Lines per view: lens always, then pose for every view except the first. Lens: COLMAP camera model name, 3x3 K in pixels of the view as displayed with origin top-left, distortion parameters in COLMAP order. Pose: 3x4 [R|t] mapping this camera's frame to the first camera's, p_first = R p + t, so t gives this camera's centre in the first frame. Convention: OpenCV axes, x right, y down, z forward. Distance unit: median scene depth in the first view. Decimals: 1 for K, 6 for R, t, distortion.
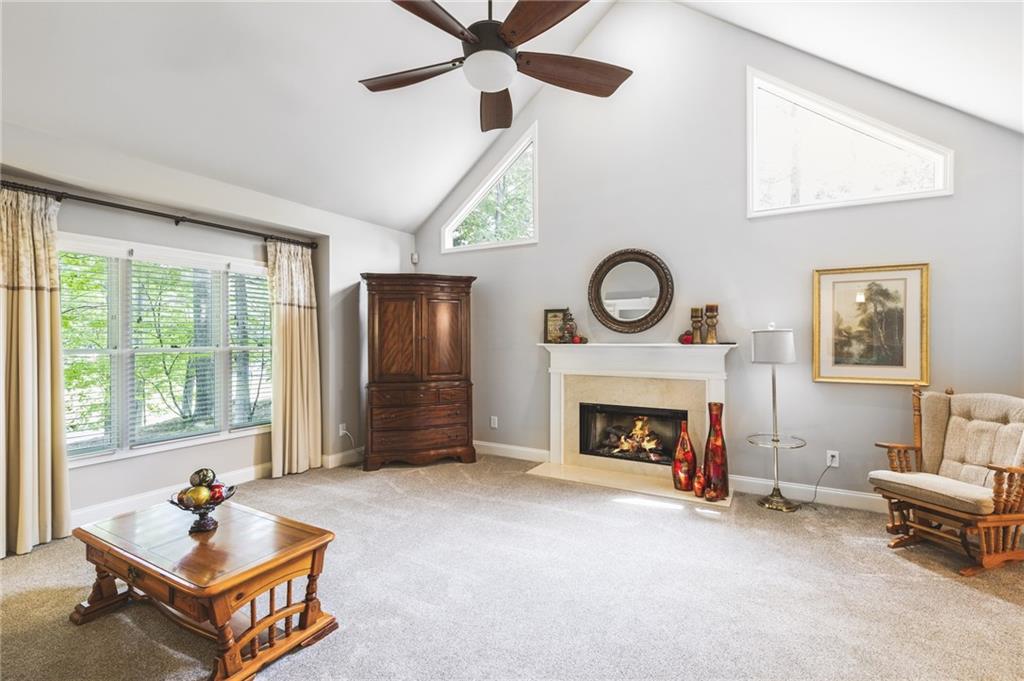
lens RADIAL K [[463.9, 0, 506.4], [0, 463.9, 340.3], [0, 0, 1]] dist [0.001558, -0.000558]
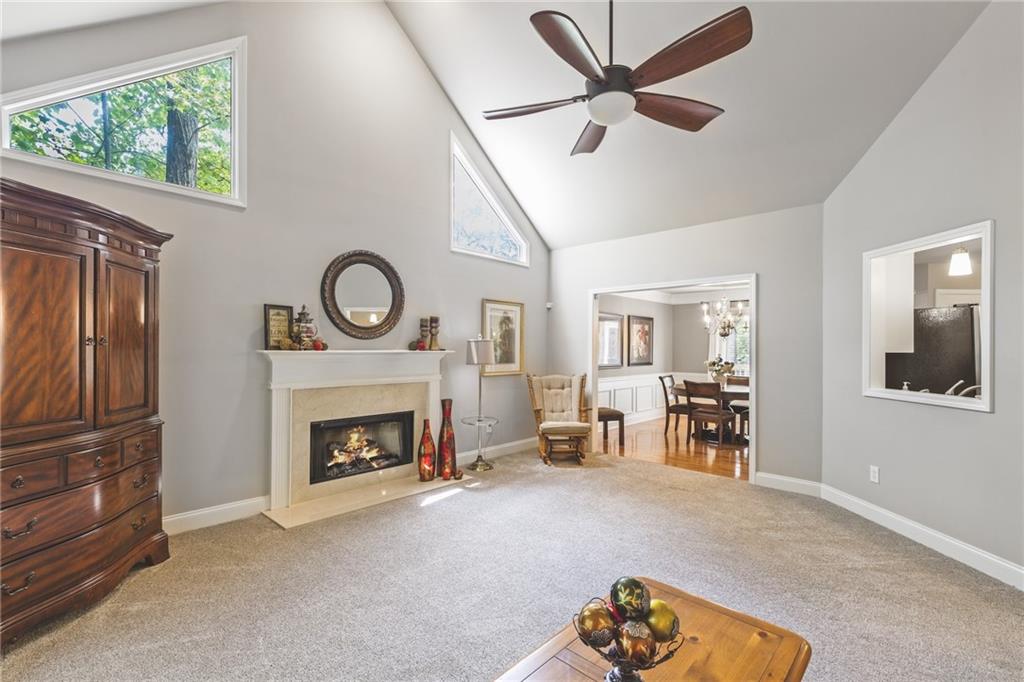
lens RADIAL K [[463.9, 0, 506.5], [0, 463.9, 349.2], [0, 0, 1]] dist [0.001558, -0.000558]
pose [[0.212055, 0.006930, 0.977233, -0.613246], [0.003937, 0.999961, -0.007946, 0.014114], [-0.977250, 0.005532, 0.212020, 0.527145]]
